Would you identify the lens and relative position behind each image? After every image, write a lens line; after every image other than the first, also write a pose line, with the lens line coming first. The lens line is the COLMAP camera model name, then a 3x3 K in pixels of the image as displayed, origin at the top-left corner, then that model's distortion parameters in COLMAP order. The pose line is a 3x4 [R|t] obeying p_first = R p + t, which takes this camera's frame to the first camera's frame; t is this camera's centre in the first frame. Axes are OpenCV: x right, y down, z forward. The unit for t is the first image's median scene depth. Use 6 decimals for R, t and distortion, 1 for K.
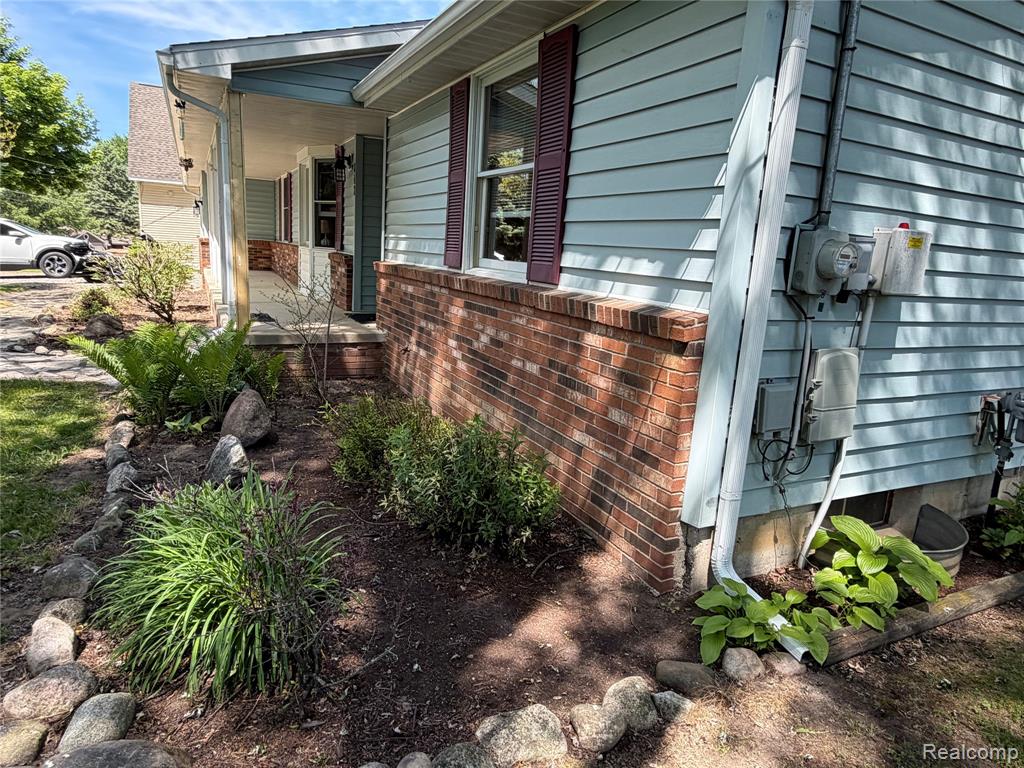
lens RADIAL K [[634.6, 0, 515.8], [0, 634.6, 375.9], [0, 0, 1]] dist [-0.002502, 0.001030]
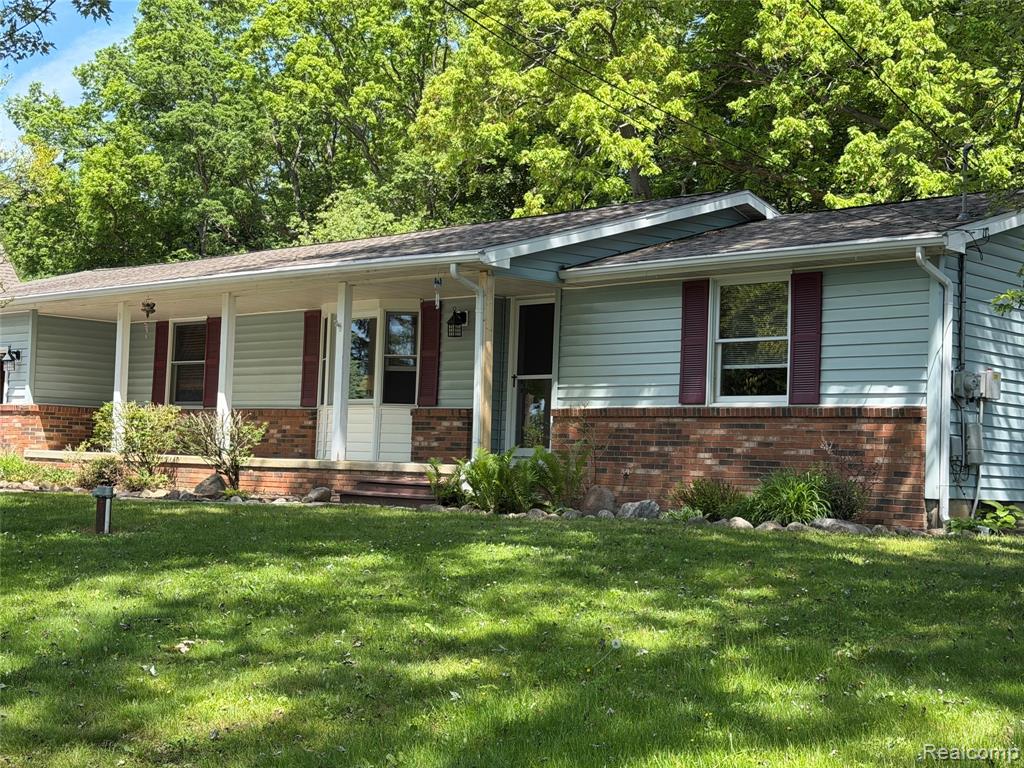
lens RADIAL K [[1526.9, 0, 511.7], [0, 1526.9, 385.8], [0, 0, 1]] dist [0.063681, 0.000000]
pose [[0.950703, -0.014496, 0.309763, -2.126445], [0.086075, 0.971991, -0.218689, 0.684942], [-0.297917, 0.234572, 0.925323, -2.788391]]
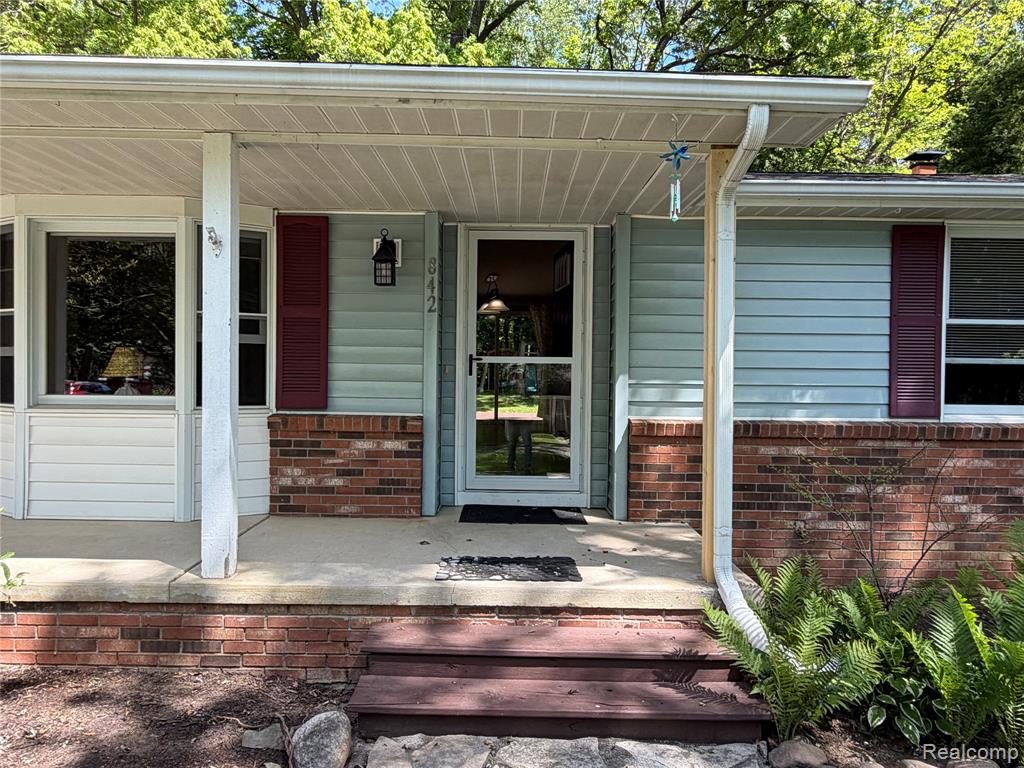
lens RADIAL K [[707.4, 0, 512.9], [0, 707.4, 383.7], [0, 0, 1]] dist [-0.005985, 0.000215]
pose [[0.452049, -0.071868, 0.889093, -1.749081], [0.188398, 0.981956, -0.016414, -0.434361], [-0.871871, 0.174923, 0.457432, 1.449414]]
